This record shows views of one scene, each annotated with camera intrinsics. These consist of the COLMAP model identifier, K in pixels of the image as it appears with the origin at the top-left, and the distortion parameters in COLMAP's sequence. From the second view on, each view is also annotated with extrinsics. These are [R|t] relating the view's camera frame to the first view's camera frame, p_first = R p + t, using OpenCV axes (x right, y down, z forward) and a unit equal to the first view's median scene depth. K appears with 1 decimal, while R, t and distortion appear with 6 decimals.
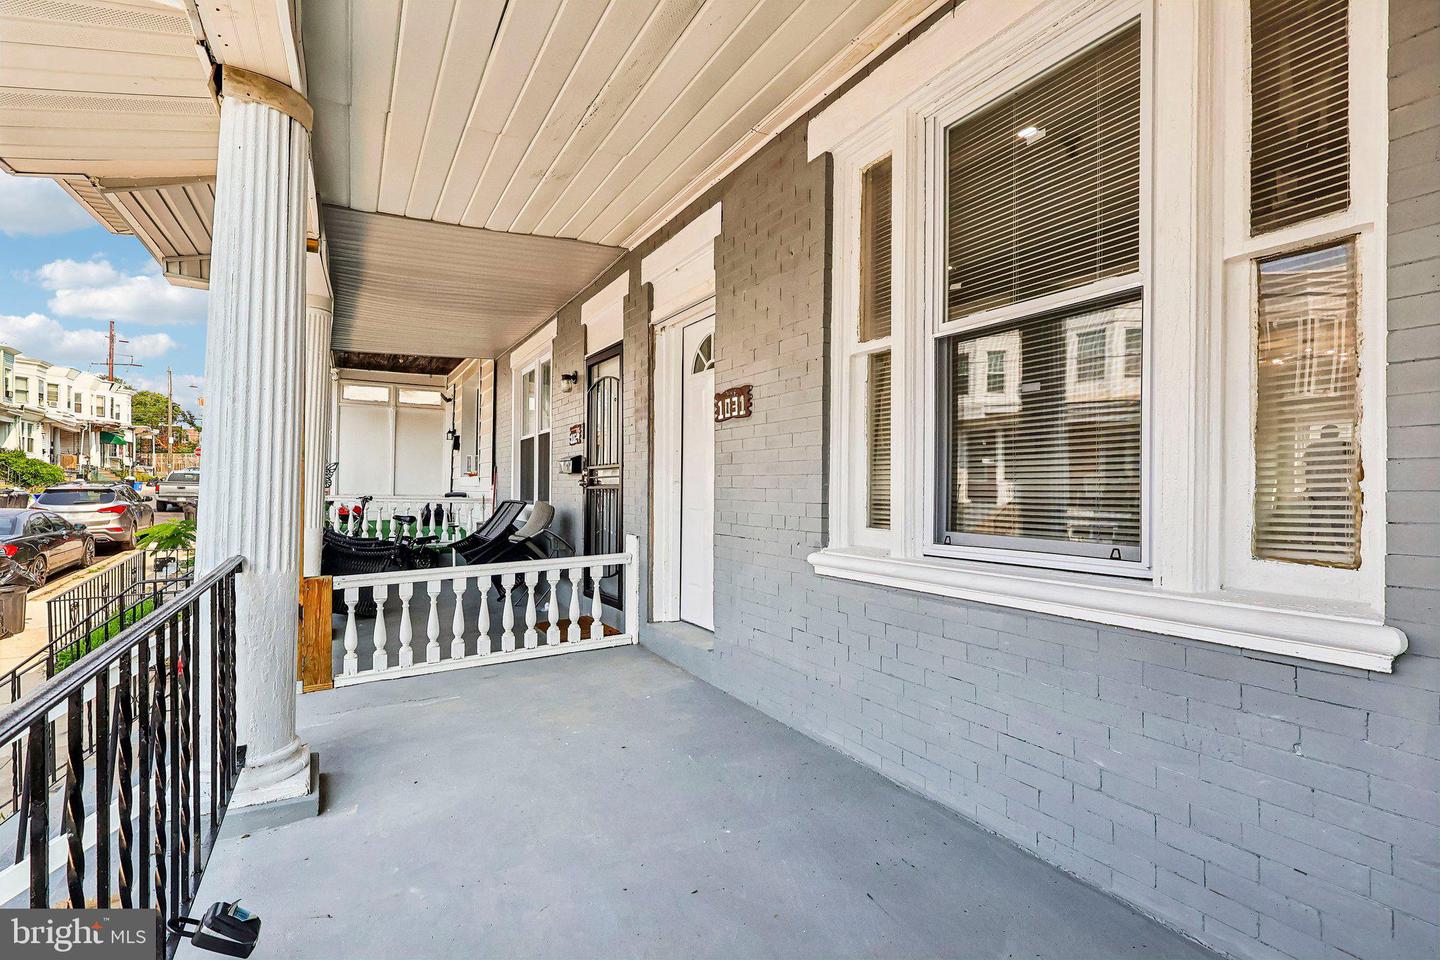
lens RADIAL K [[669.0, 0, 719.2], [0, 669.0, 483.9], [0, 0, 1]] dist [0.000240, 0.000227]
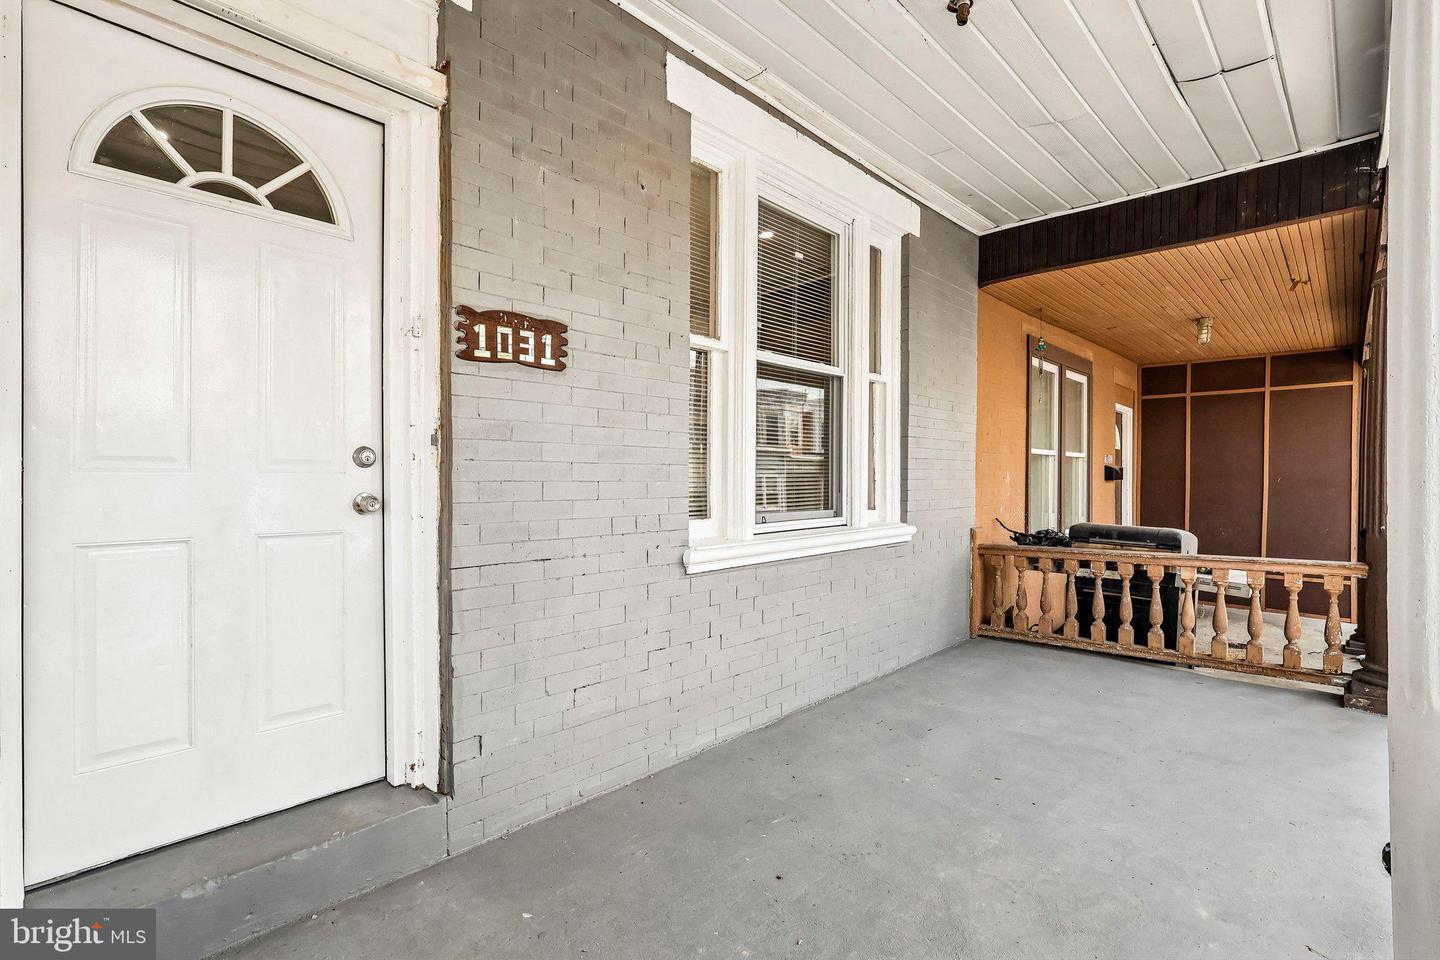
lens RADIAL K [[669.0, 0, 718.8], [0, 669.0, 479.2], [0, 0, 1]] dist [0.000240, 0.000227]
pose [[-0.283313, -0.008707, 0.958988, -0.624779], [-0.007261, 0.999950, 0.006934, -0.001200], [-0.959000, -0.004998, -0.283362, 1.036434]]
